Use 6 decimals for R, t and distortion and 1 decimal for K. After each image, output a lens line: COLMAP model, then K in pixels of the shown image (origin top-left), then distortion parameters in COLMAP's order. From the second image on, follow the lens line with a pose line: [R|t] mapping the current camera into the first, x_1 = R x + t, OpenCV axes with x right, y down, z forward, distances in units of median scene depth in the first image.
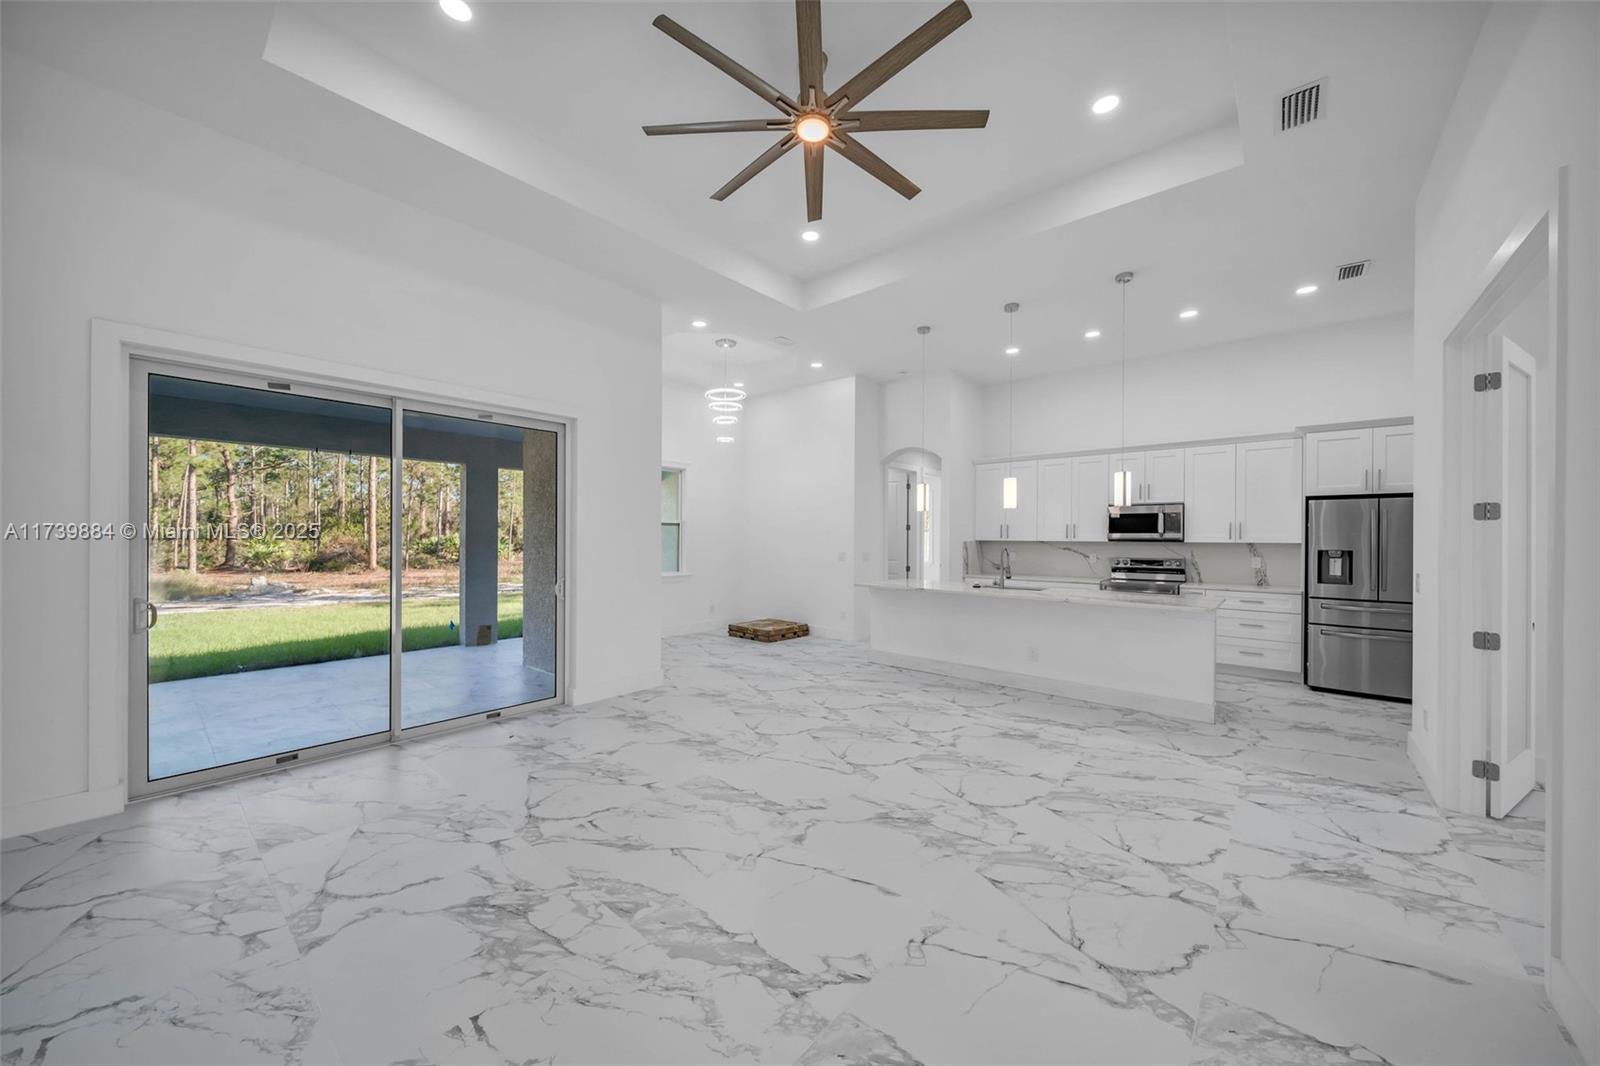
lens RADIAL K [[561.9, 0, 799.9], [0, 561.9, 535.7], [0, 0, 1]] dist [0.002588, -0.001527]
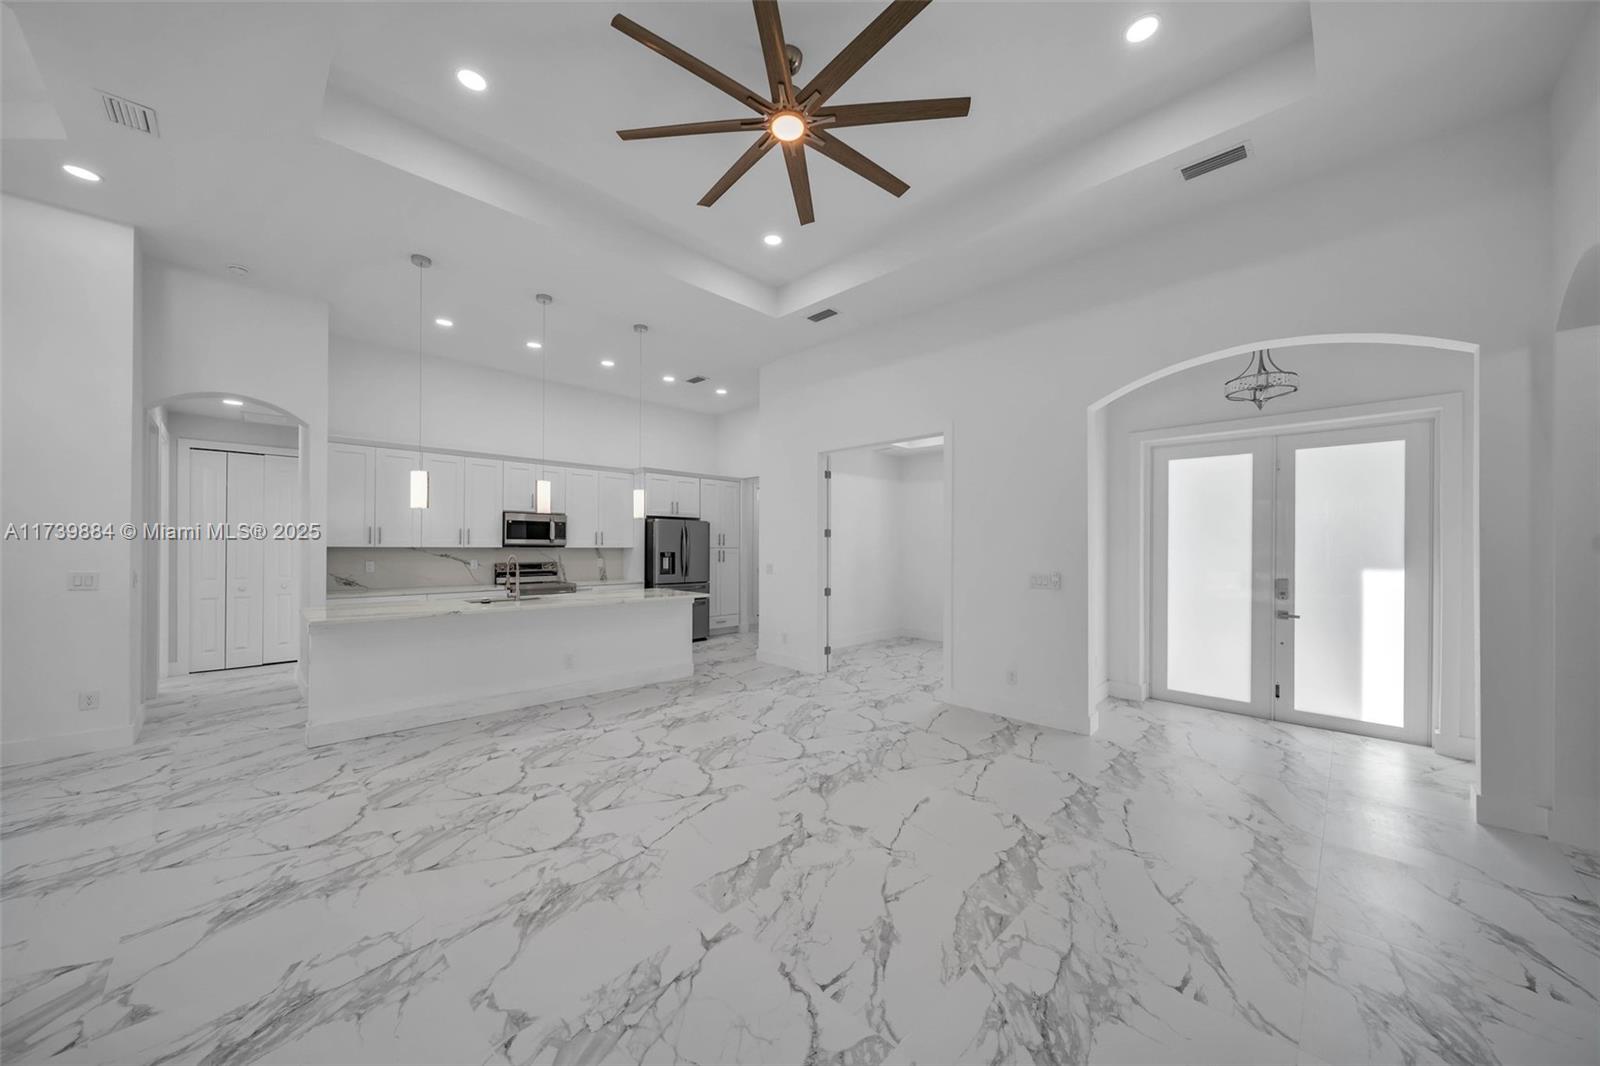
lens RADIAL K [[561.9, 0, 795.8], [0, 561.9, 542.6], [0, 0, 1]] dist [0.002588, -0.001527]
pose [[0.076522, 0.001848, 0.997066, -0.470560], [-0.008862, 0.999960, -0.001173, -0.002000], [-0.997028, -0.008747, 0.076536, 0.453508]]
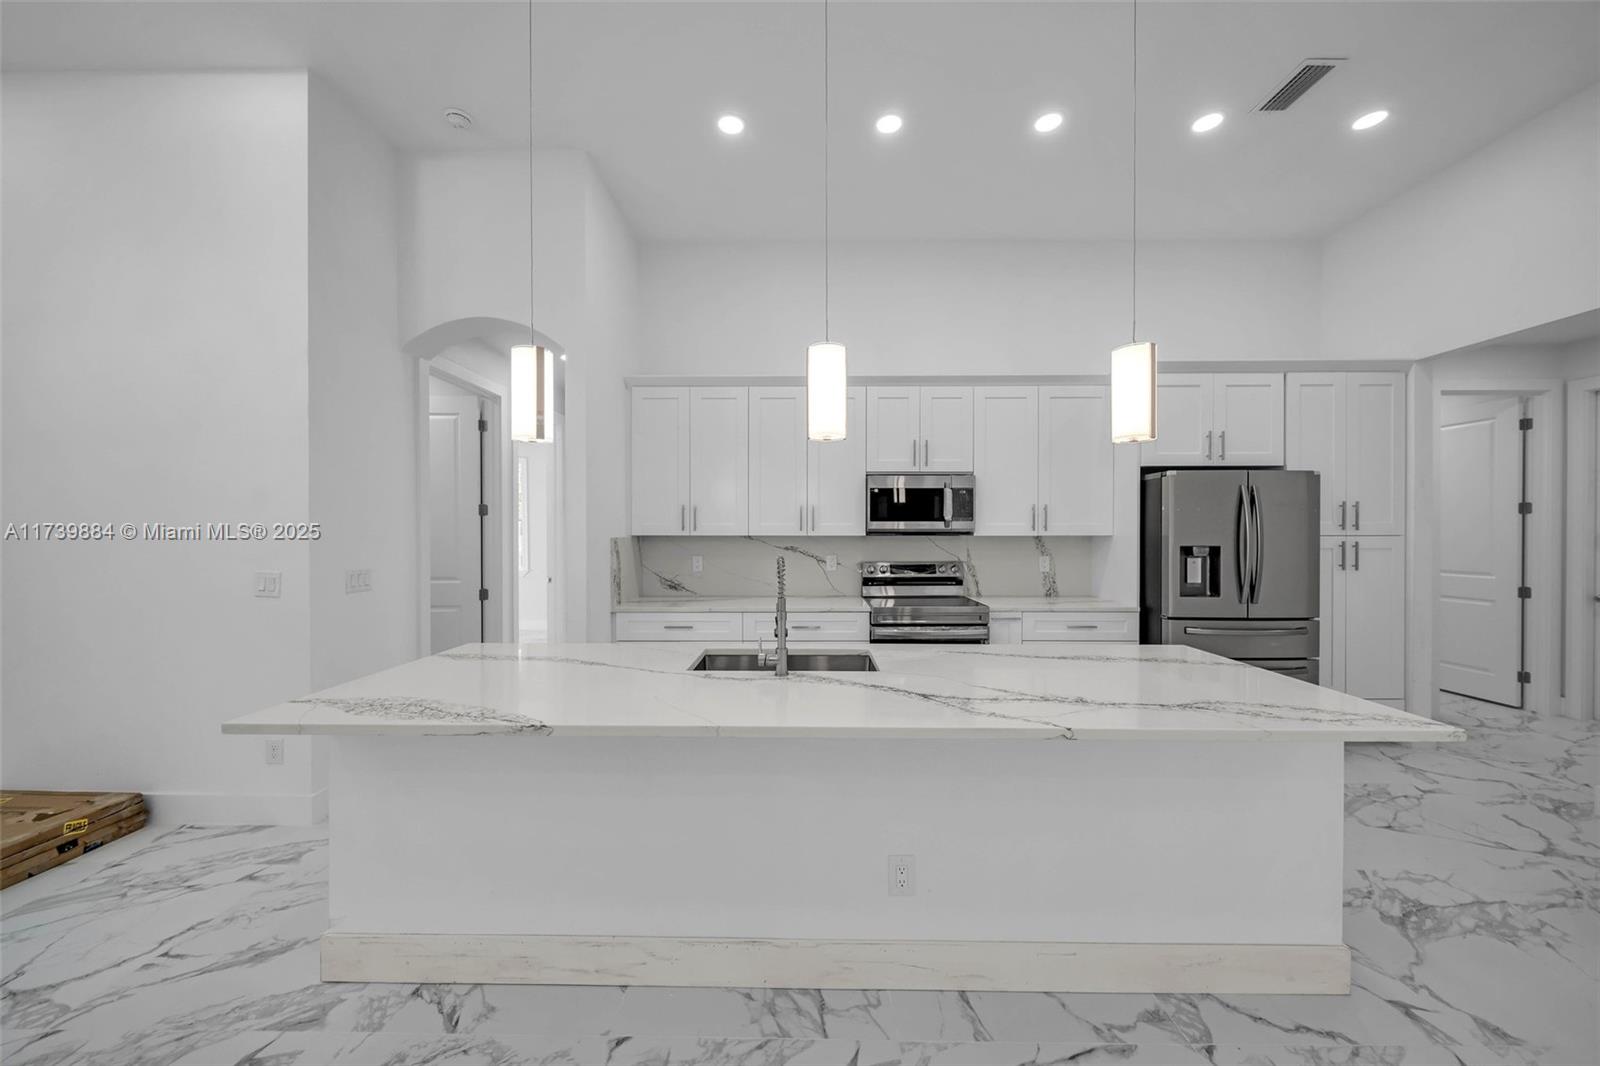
lens RADIAL K [[561.9, 0, 798.1], [0, 561.9, 536.7], [0, 0, 1]] dist [0.002588, -0.001527]
pose [[0.765929, -0.011601, 0.642821, 0.132842], [0.002120, 0.999877, 0.015519, 0.002625], [-0.642922, -0.010523, 0.765859, 0.676362]]
